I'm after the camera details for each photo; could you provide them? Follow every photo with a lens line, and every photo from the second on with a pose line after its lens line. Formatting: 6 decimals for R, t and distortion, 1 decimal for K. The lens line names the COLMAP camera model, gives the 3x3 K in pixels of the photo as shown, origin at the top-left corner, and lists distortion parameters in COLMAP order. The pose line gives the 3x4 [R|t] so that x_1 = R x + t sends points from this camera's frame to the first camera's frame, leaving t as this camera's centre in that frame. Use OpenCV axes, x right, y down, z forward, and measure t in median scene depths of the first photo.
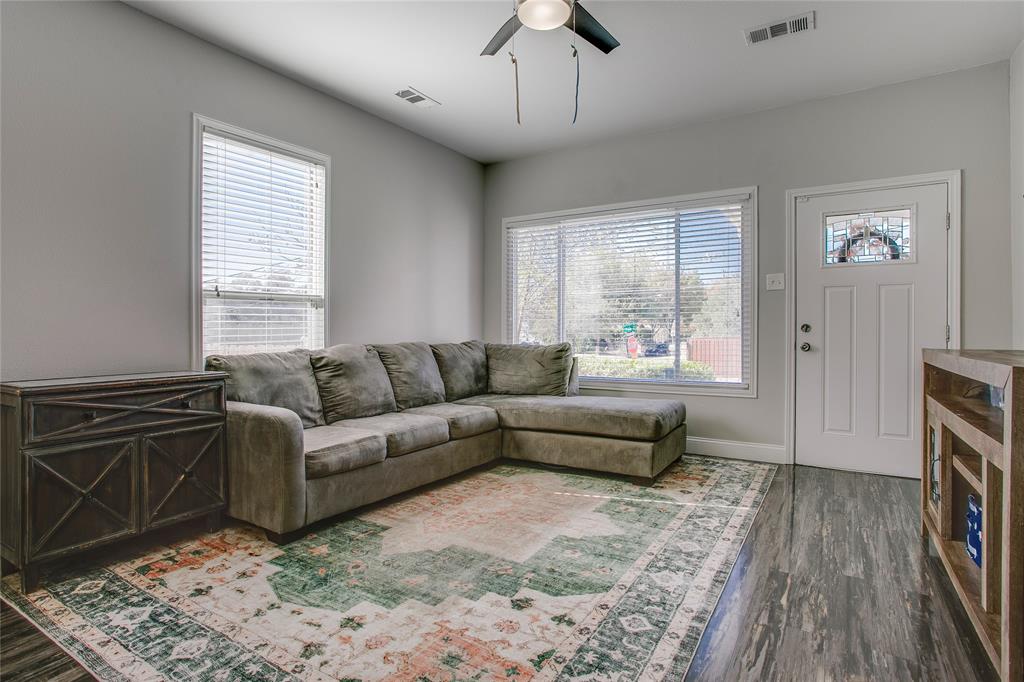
lens RADIAL K [[522.4, 0, 522.2], [0, 522.4, 336.5], [0, 0, 1]] dist [-0.051751, 0.026802]
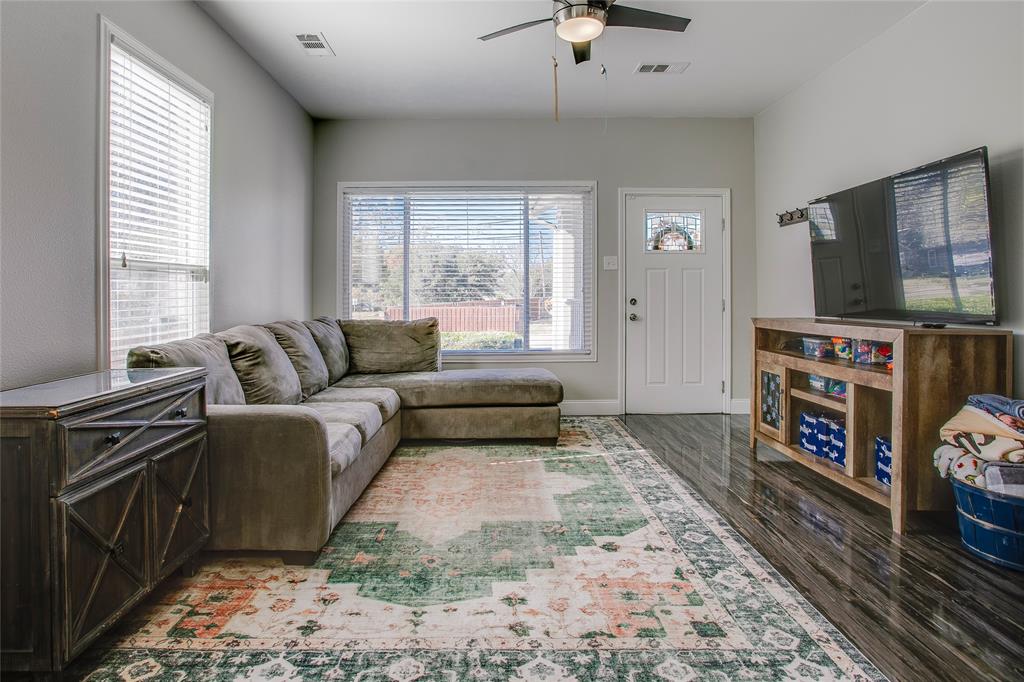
lens RADIAL K [[566.2, 0, 492.6], [0, 566.2, 299.0], [0, 0, 1]] dist [-0.034397, 0.001470]
pose [[0.850983, -0.003705, 0.525180, -0.561246], [0.009134, 0.999928, -0.007747, -0.020197], [-0.525113, 0.011390, 0.850956, 0.038130]]
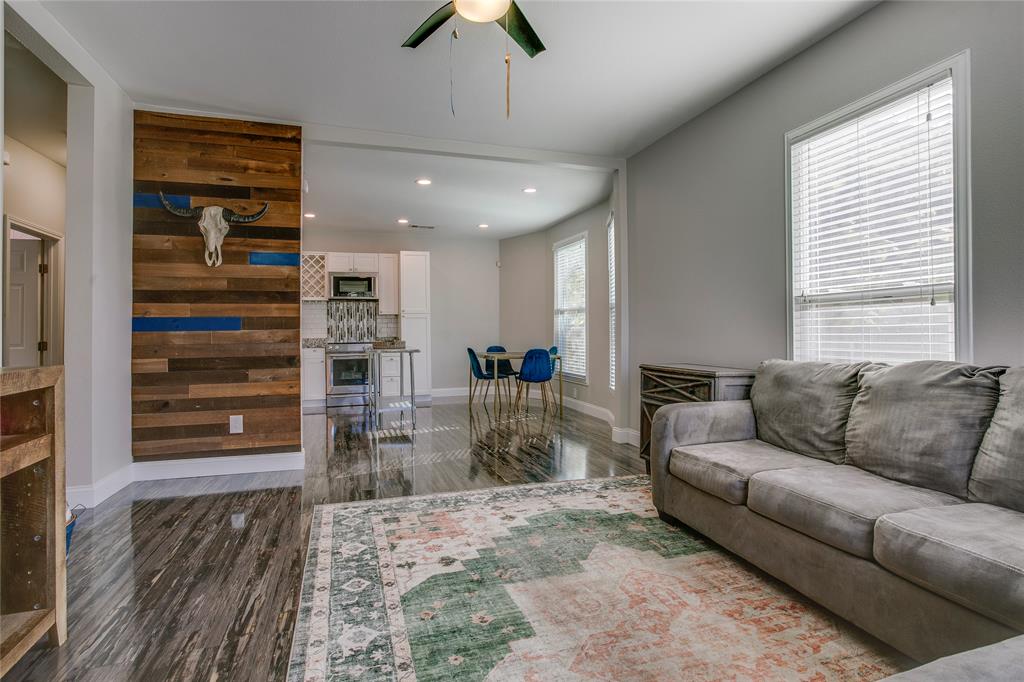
lens RADIAL K [[502.9, 0, 497.5], [0, 502.9, 324.2], [0, 0, 1]] dist [-0.045542, 0.018886]
pose [[-0.662559, -0.008295, -0.748963, 0.513267], [-0.008095, 0.999960, -0.003914, -0.025069], [0.748966, 0.003470, -0.662600, 1.185506]]
